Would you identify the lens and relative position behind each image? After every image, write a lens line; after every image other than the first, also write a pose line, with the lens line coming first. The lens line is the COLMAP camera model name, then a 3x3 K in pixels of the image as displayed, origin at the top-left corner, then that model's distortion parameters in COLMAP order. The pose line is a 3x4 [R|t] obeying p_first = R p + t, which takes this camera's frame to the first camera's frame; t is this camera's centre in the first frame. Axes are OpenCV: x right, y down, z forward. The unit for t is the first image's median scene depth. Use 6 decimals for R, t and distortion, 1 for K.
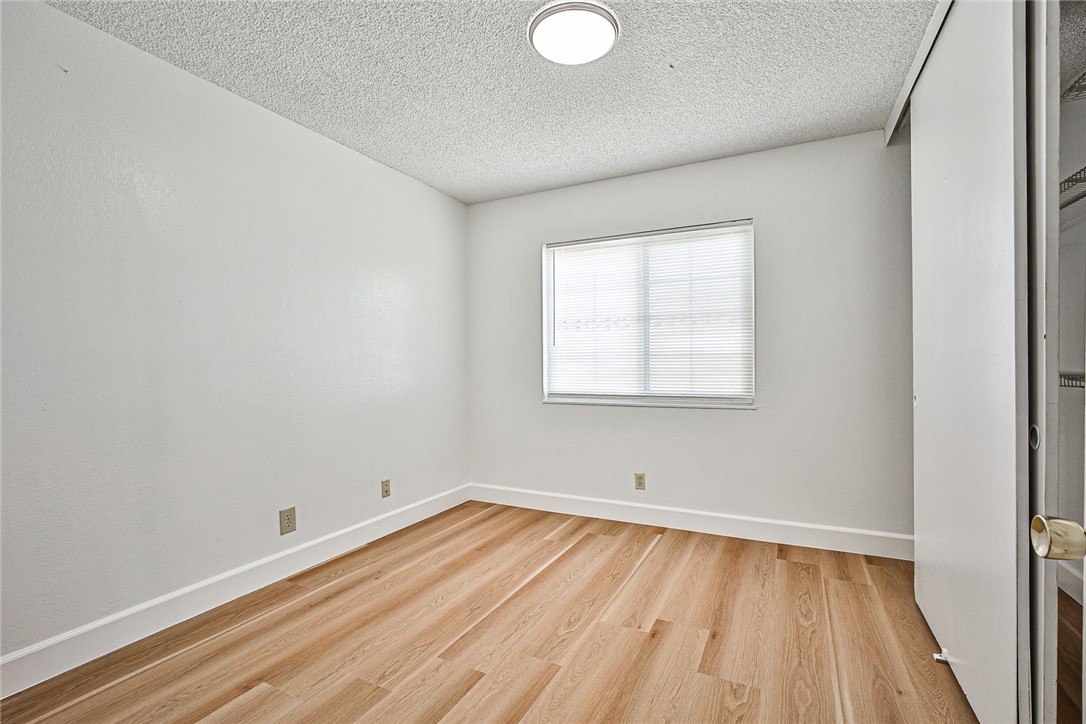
lens RADIAL K [[488.8, 0, 546.5], [0, 488.8, 359.7], [0, 0, 1]] dist [-0.031868, 0.012682]
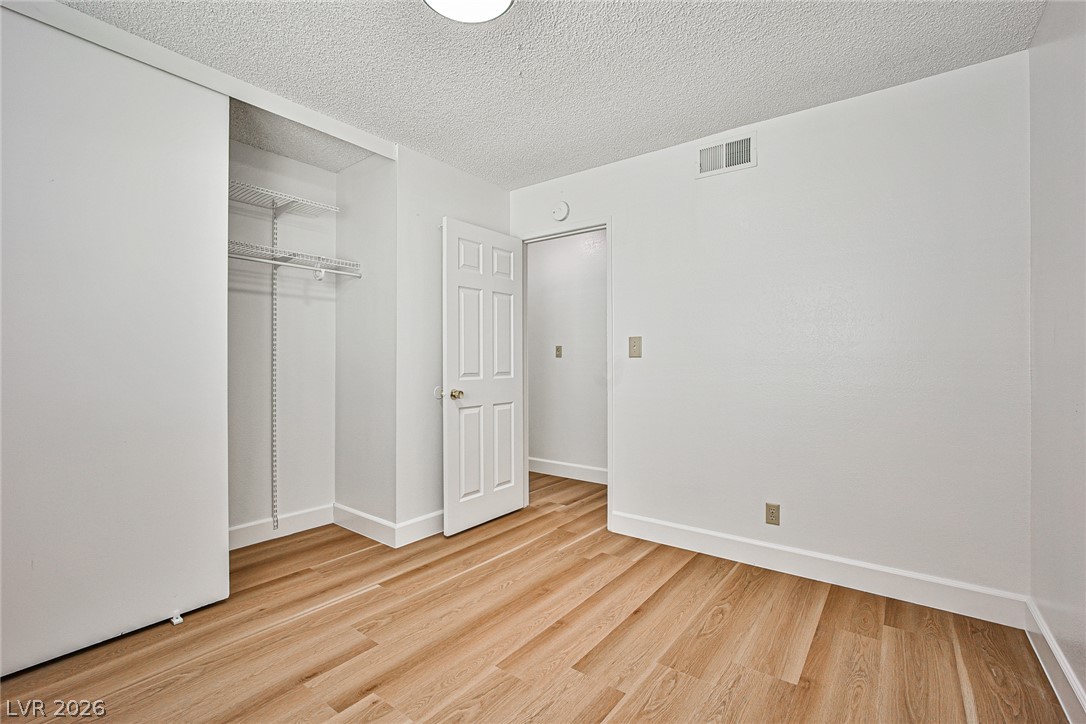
lens RADIAL K [[488.8, 0, 545.1], [0, 488.8, 358.5], [0, 0, 1]] dist [-0.031868, 0.012682]
pose [[-0.984990, 0.004409, 0.172558, -0.246443], [0.003885, 0.999987, -0.003371, 0.005315], [-0.172571, -0.002650, -0.984994, 1.985592]]
